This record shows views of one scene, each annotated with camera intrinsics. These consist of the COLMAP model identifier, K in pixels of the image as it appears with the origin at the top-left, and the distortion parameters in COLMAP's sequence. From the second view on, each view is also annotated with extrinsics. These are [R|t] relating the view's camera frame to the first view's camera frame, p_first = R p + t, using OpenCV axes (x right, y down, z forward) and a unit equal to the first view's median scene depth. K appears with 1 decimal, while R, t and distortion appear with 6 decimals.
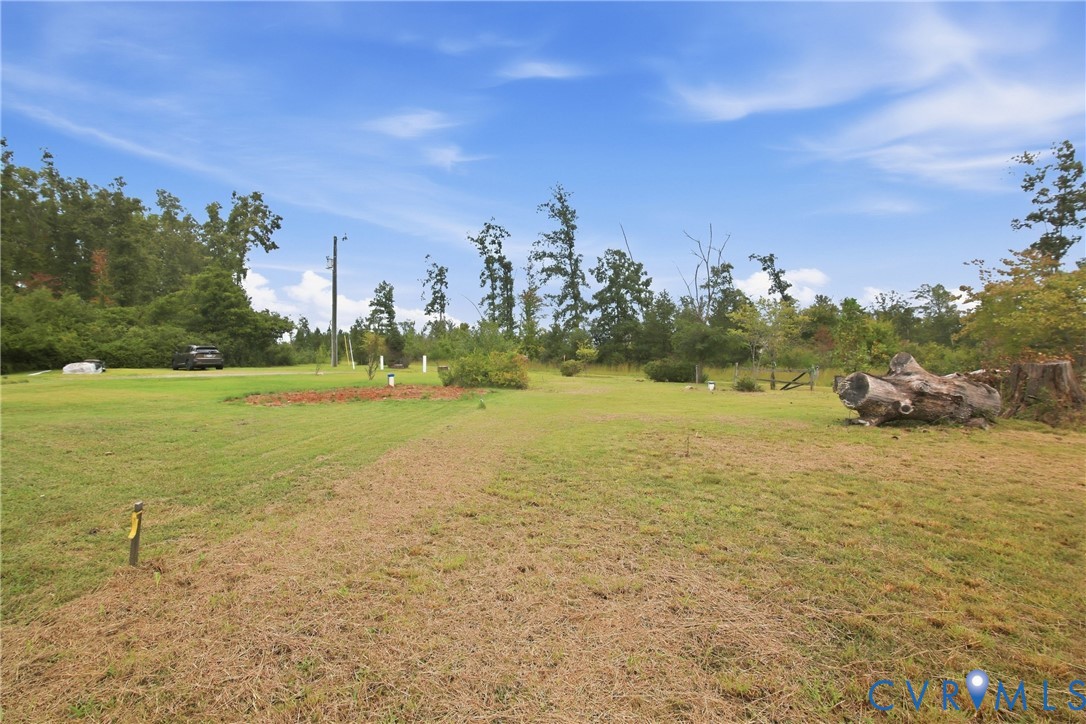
lens RADIAL K [[483.3, 0, 506.6], [0, 483.3, 382.6], [0, 0, 1]] dist [-0.030644, -0.000180]
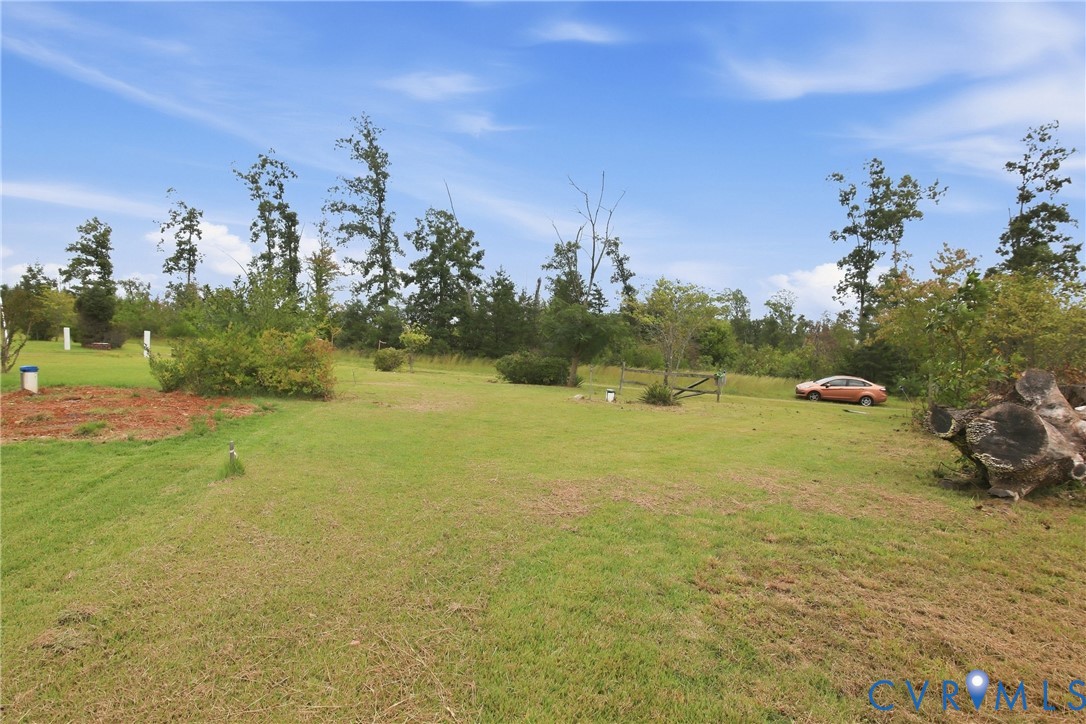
lens RADIAL K [[483.3, 0, 506.6], [0, 483.3, 382.6], [0, 0, 1]] dist [-0.030644, -0.000180]
pose [[0.907463, 0.010259, 0.420007, -0.005009], [-0.023134, 0.999405, 0.025570, -0.012753], [-0.419495, -0.032920, 0.907161, 0.203254]]
